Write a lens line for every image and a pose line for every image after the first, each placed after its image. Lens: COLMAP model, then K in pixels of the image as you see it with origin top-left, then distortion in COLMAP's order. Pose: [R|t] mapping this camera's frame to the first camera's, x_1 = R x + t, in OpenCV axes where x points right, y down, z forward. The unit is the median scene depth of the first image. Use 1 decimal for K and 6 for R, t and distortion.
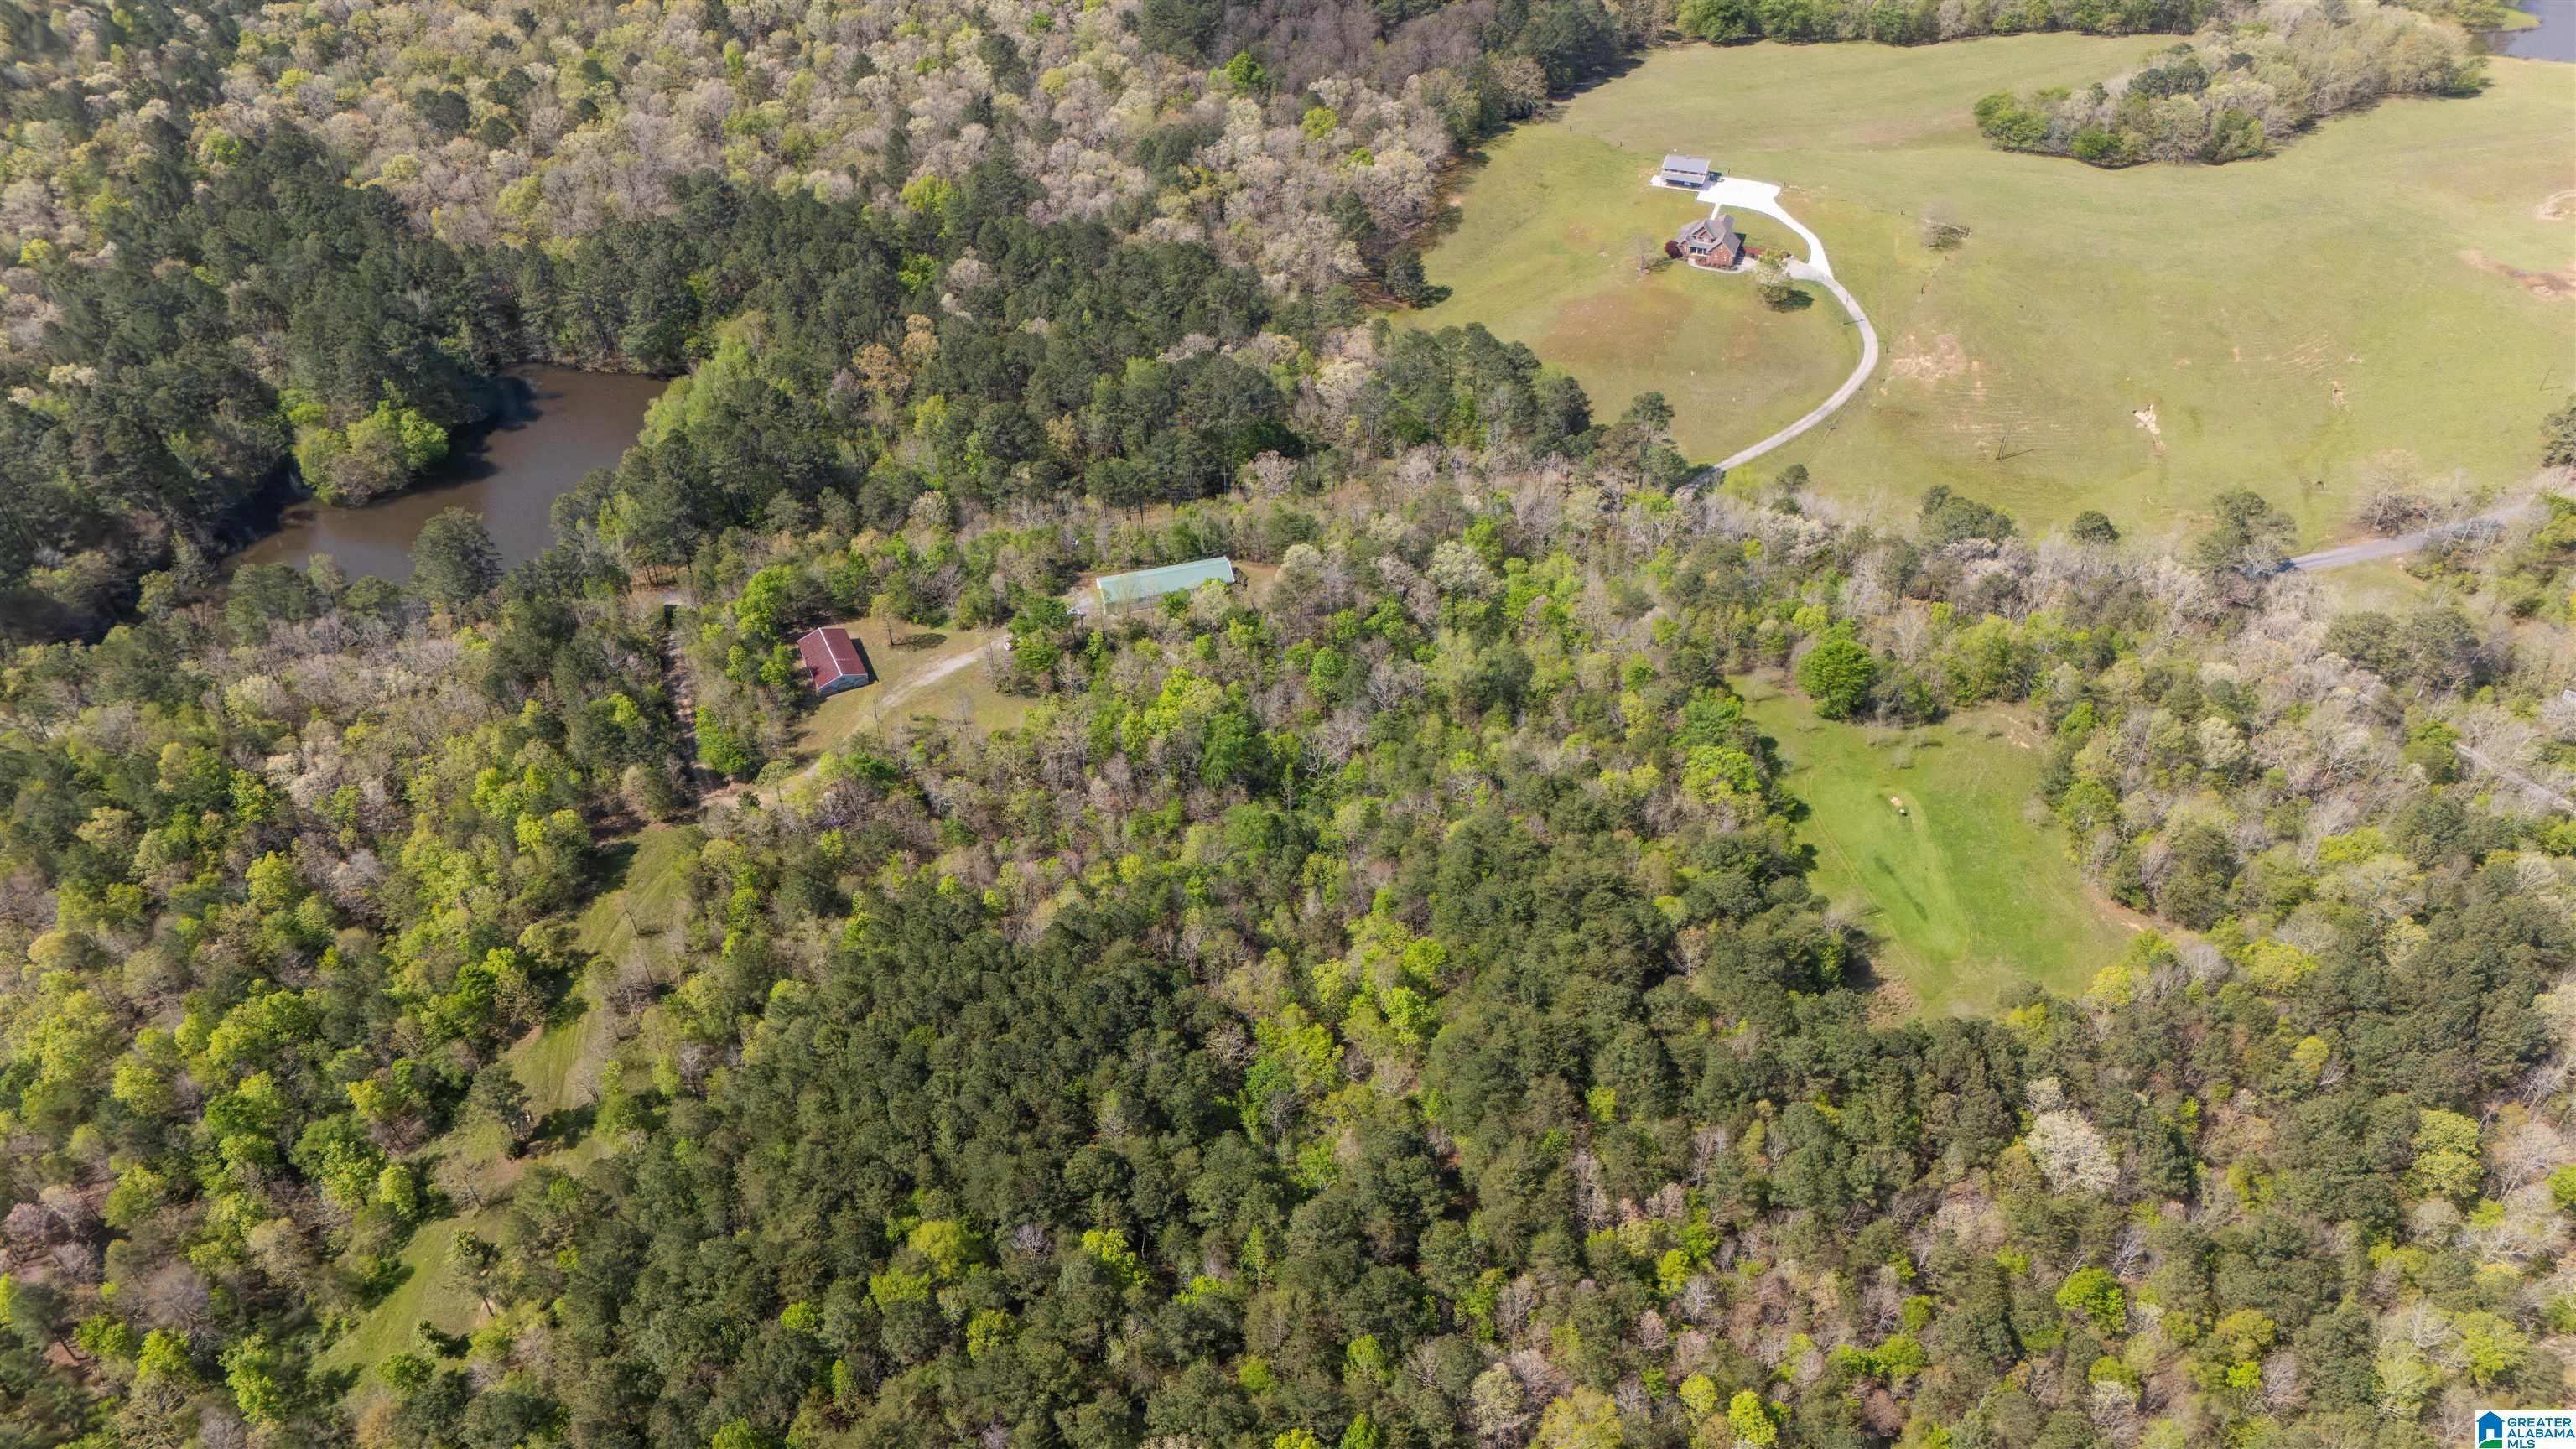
lens RADIAL K [[1922.5, 0, 1292.5], [0, 1922.5, 711.7], [0, 0, 1]] dist [0.059749, -0.048699]
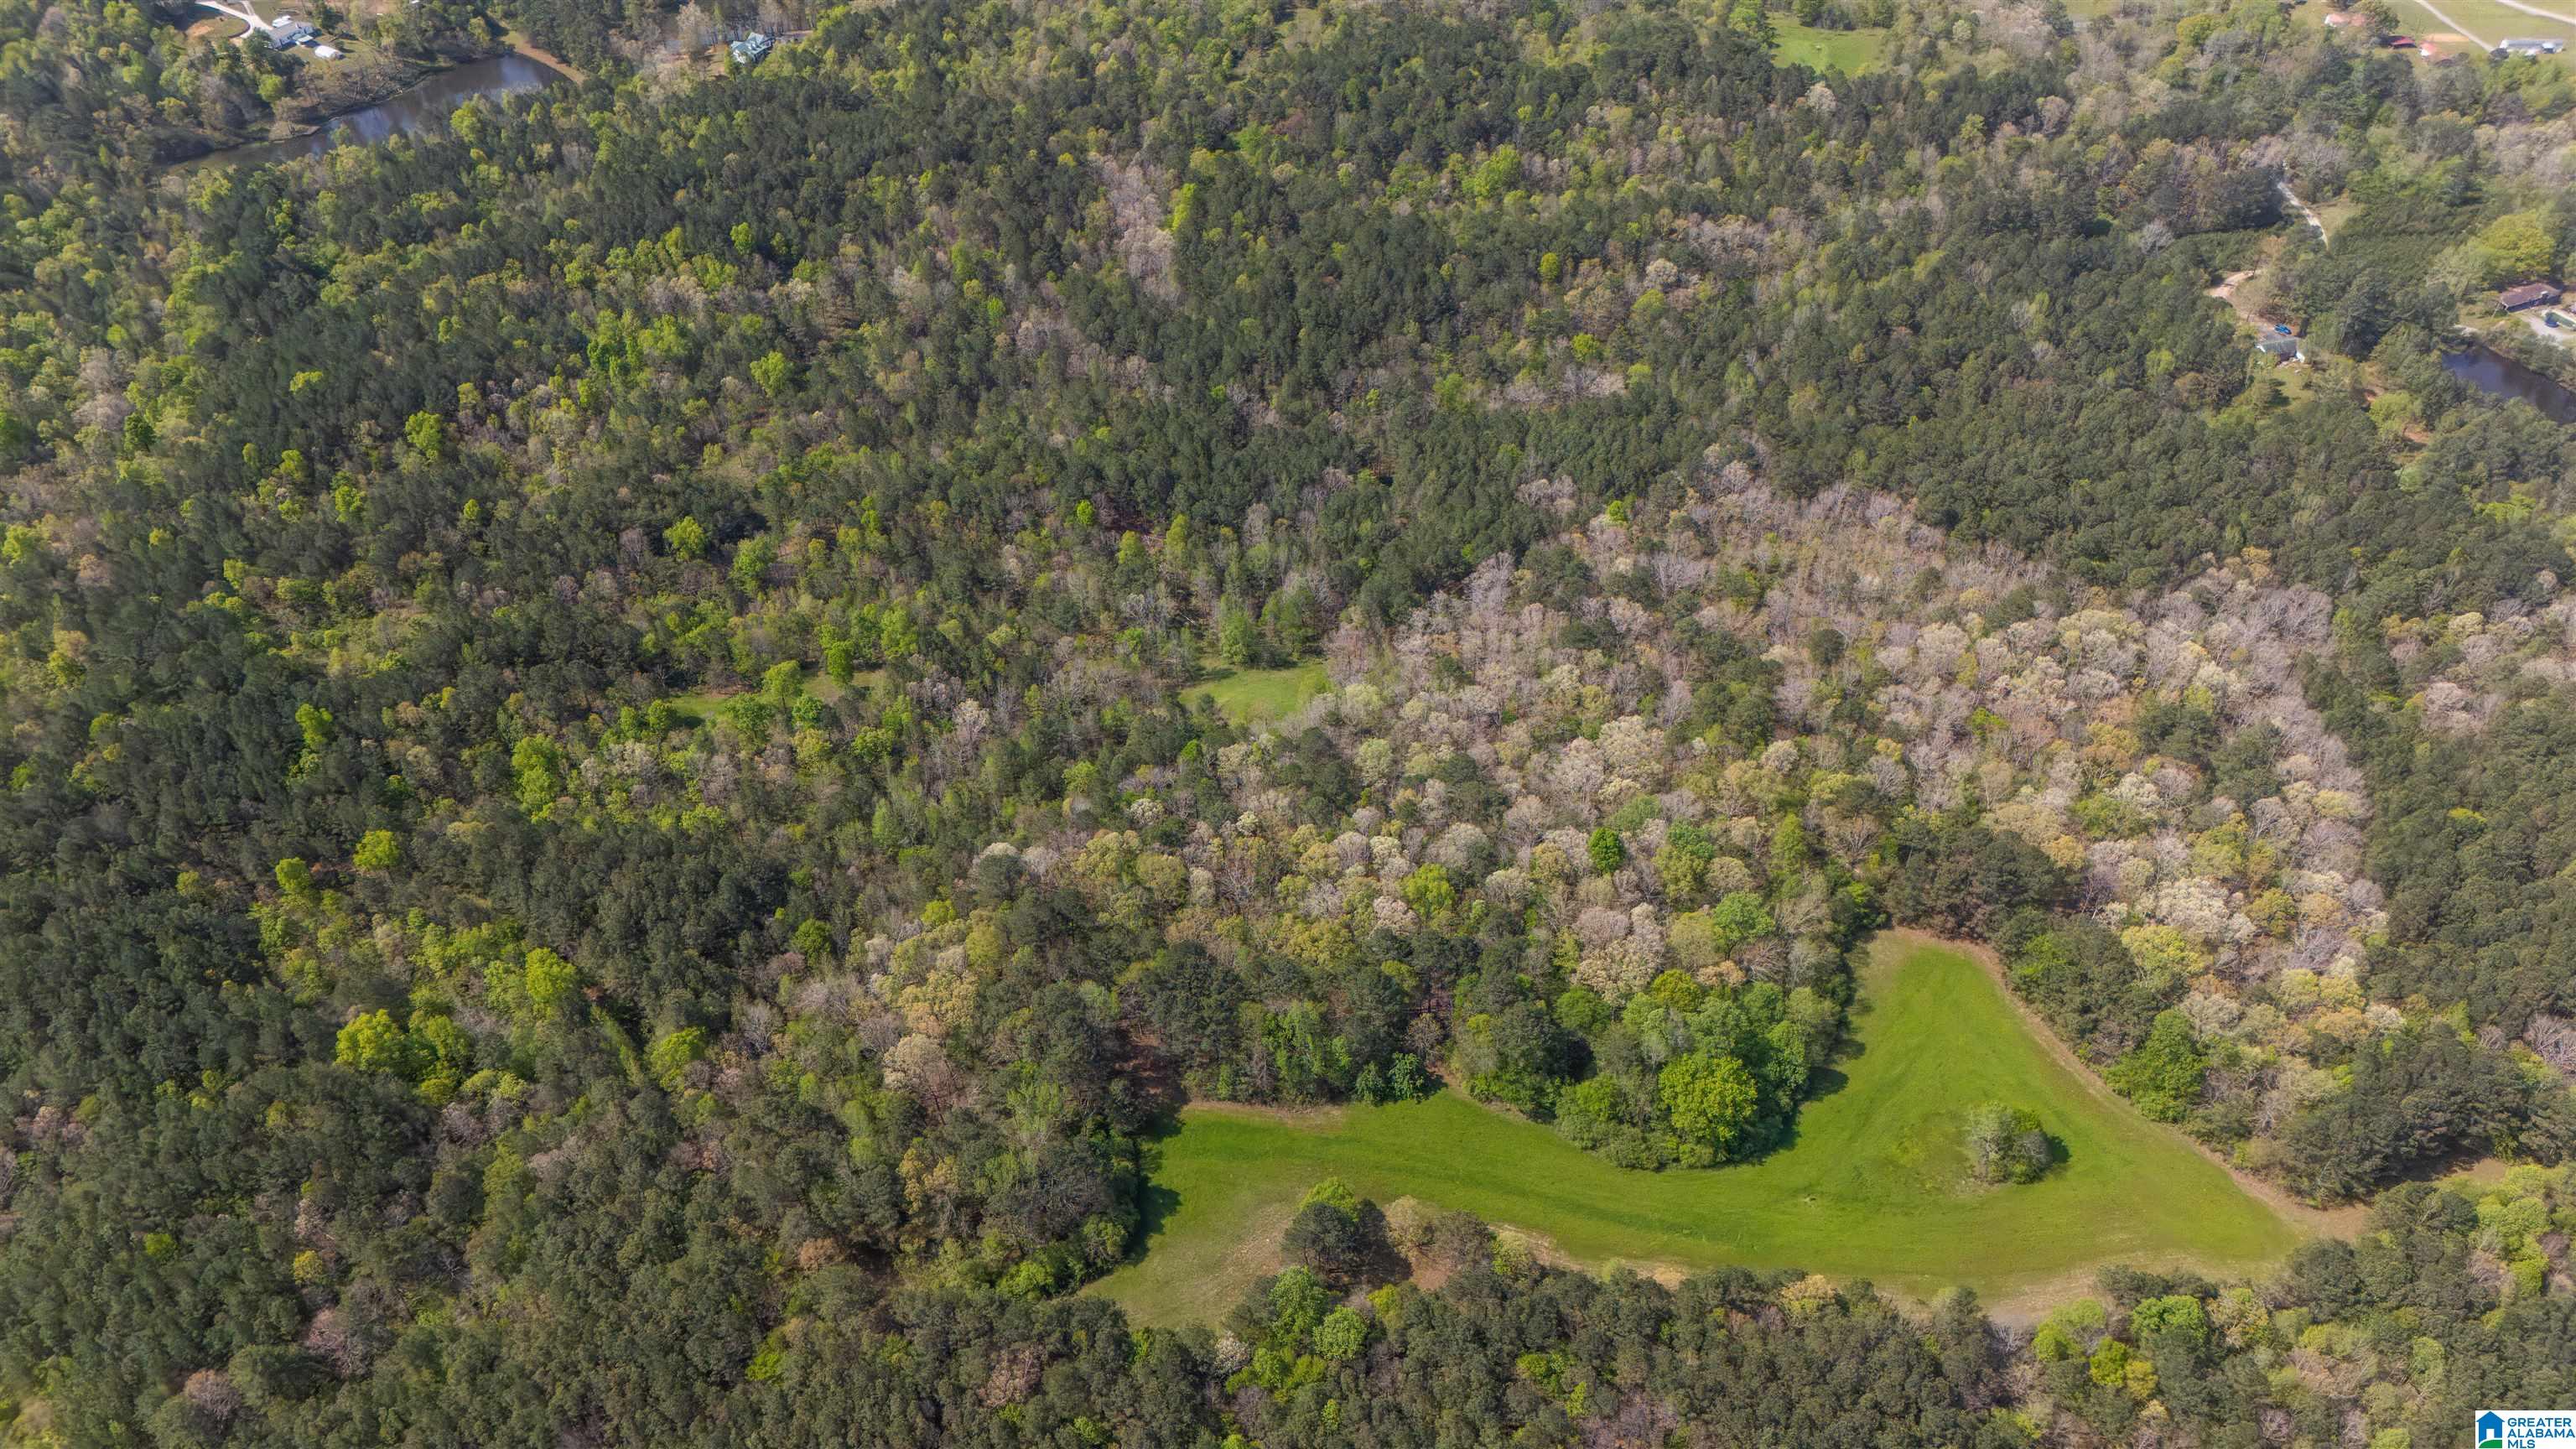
lens RADIAL K [[1873.0, 0, 1300.9], [0, 1873.0, 721.1], [0, 0, 1]] dist [0.057144, -0.054007]
pose [[0.975227, 0.155625, -0.157204, 0.127519], [-0.150734, 0.987654, 0.042645, 0.585292], [0.161900, -0.017892, 0.986645, -0.952747]]
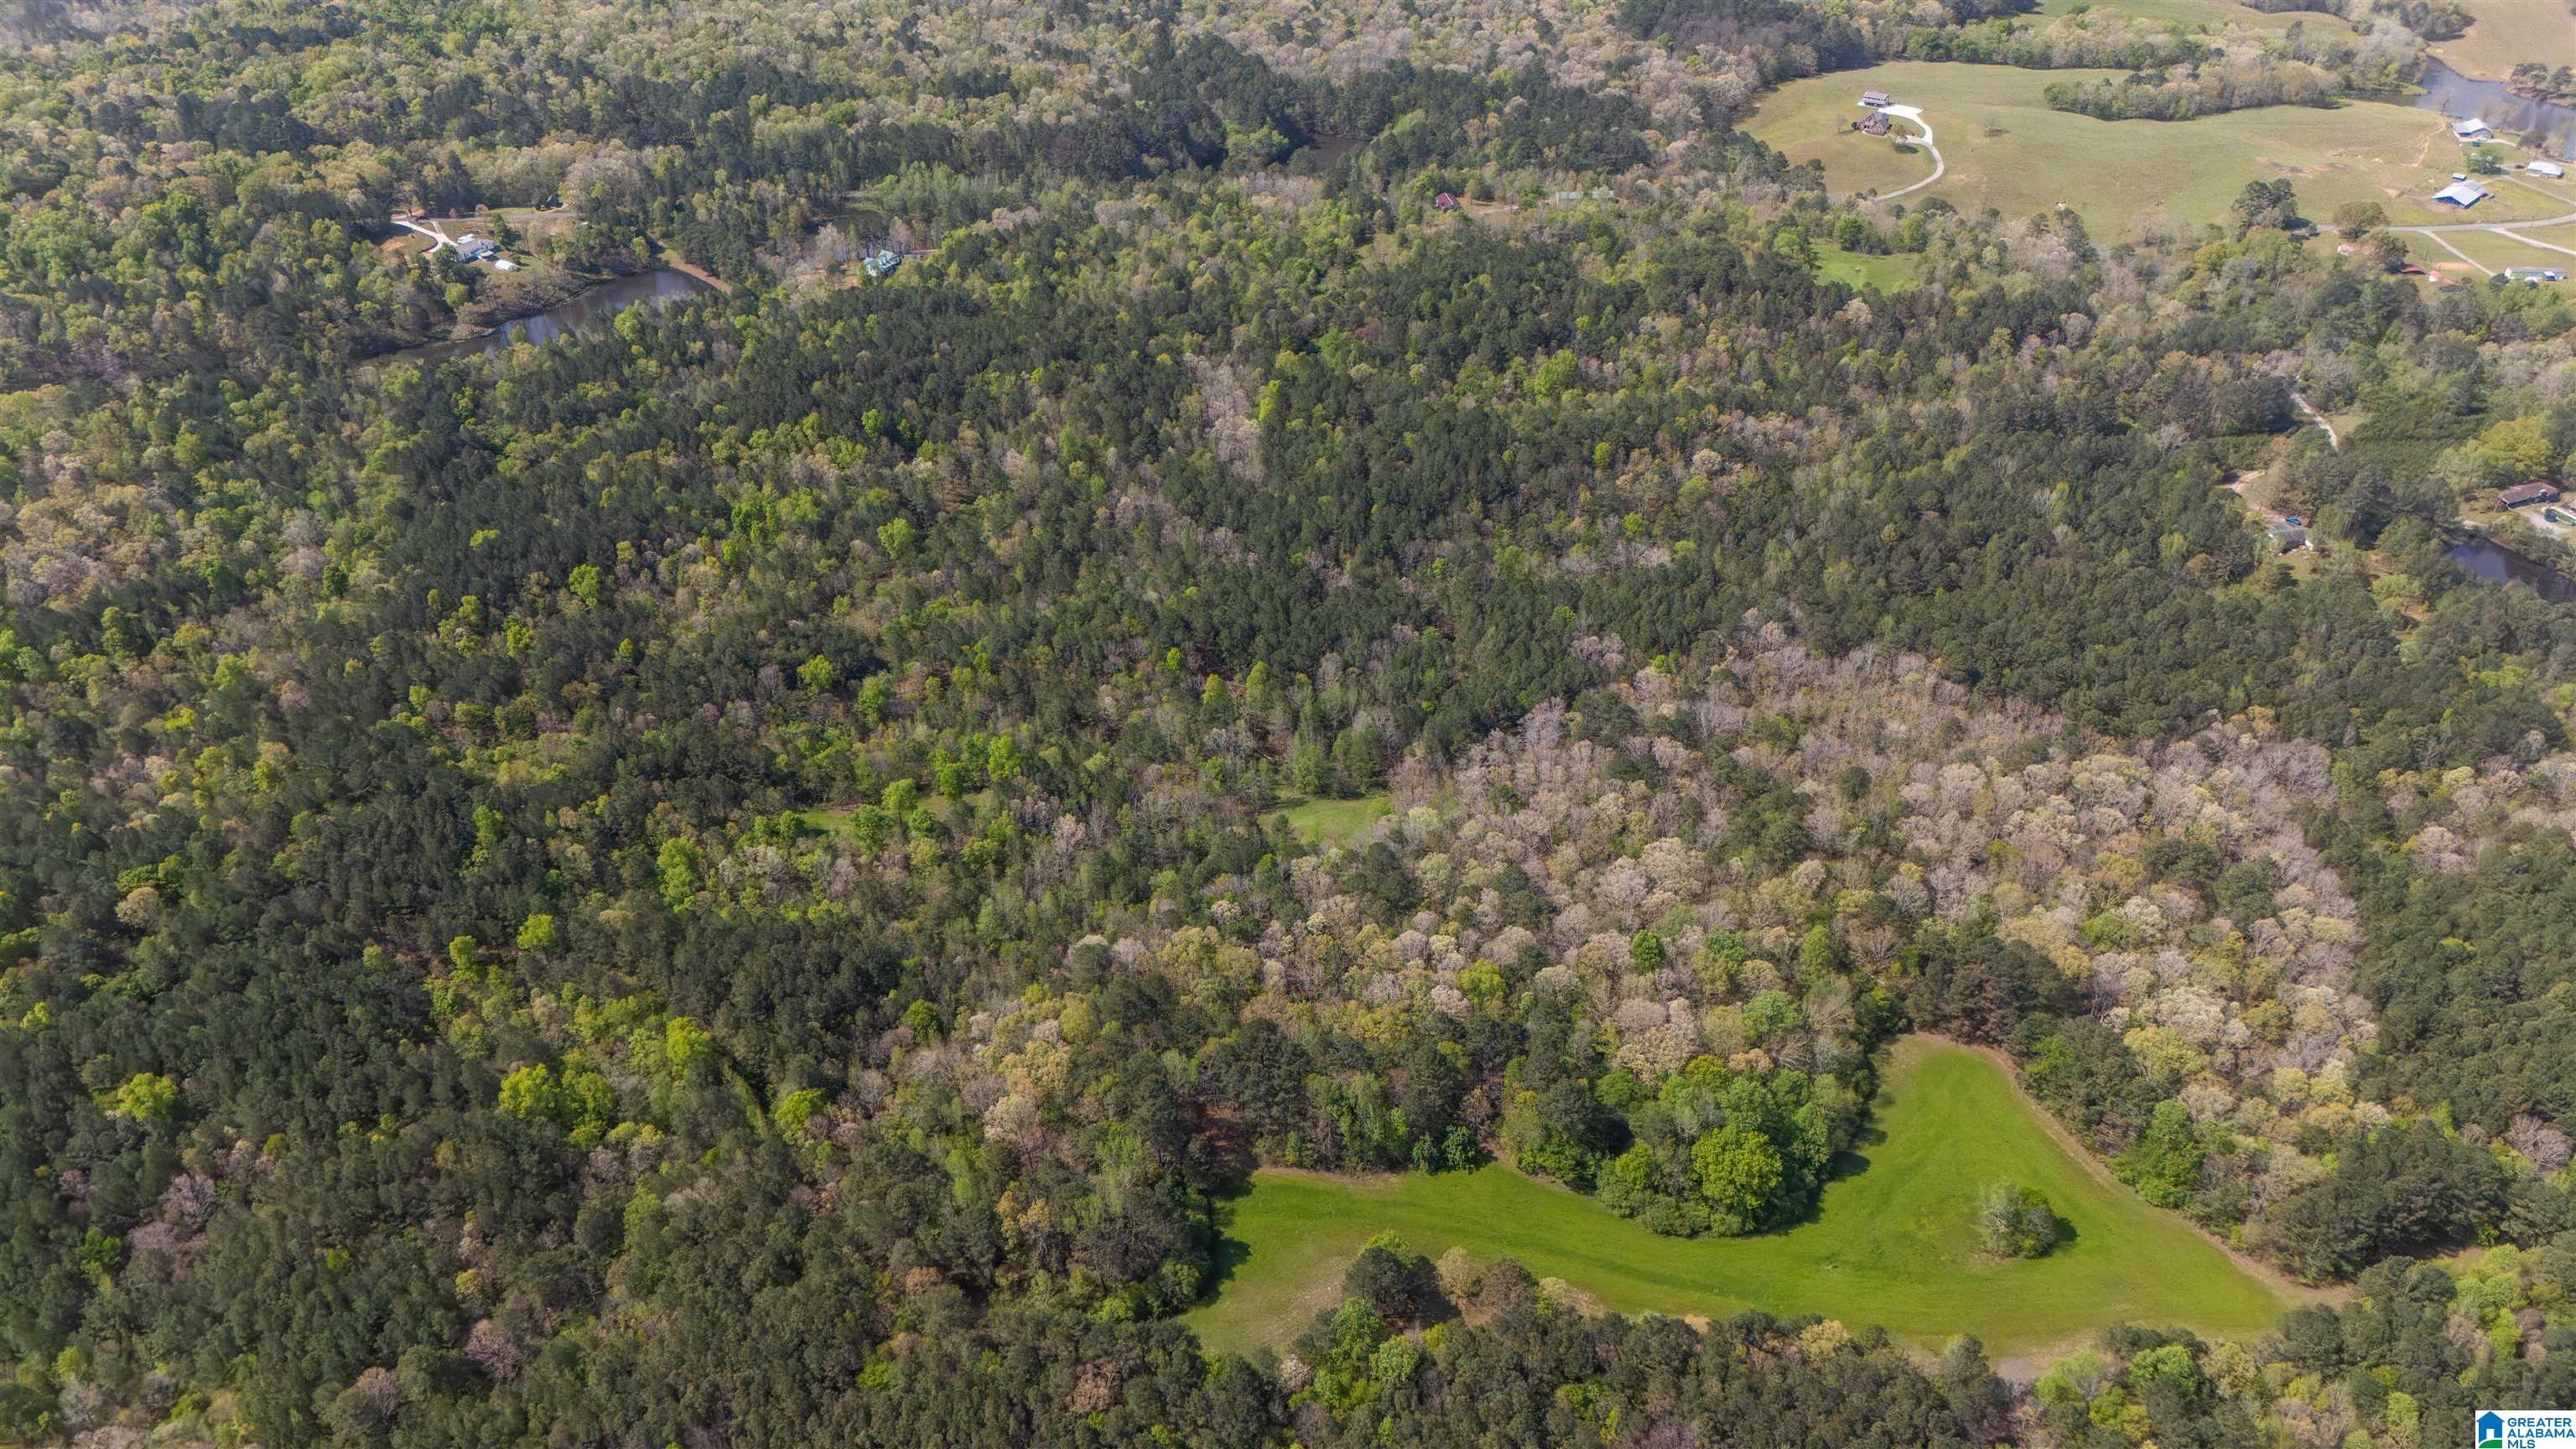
lens RADIAL K [[1873.0, 0, 1300.9], [0, 1873.0, 721.1], [0, 0, 1]] dist [0.057144, -0.054007]
pose [[0.965463, 0.151928, -0.211656, 0.150830], [-0.169705, 0.983117, -0.068420, 0.635106], [0.197688, 0.101976, 0.974946, -1.036707]]
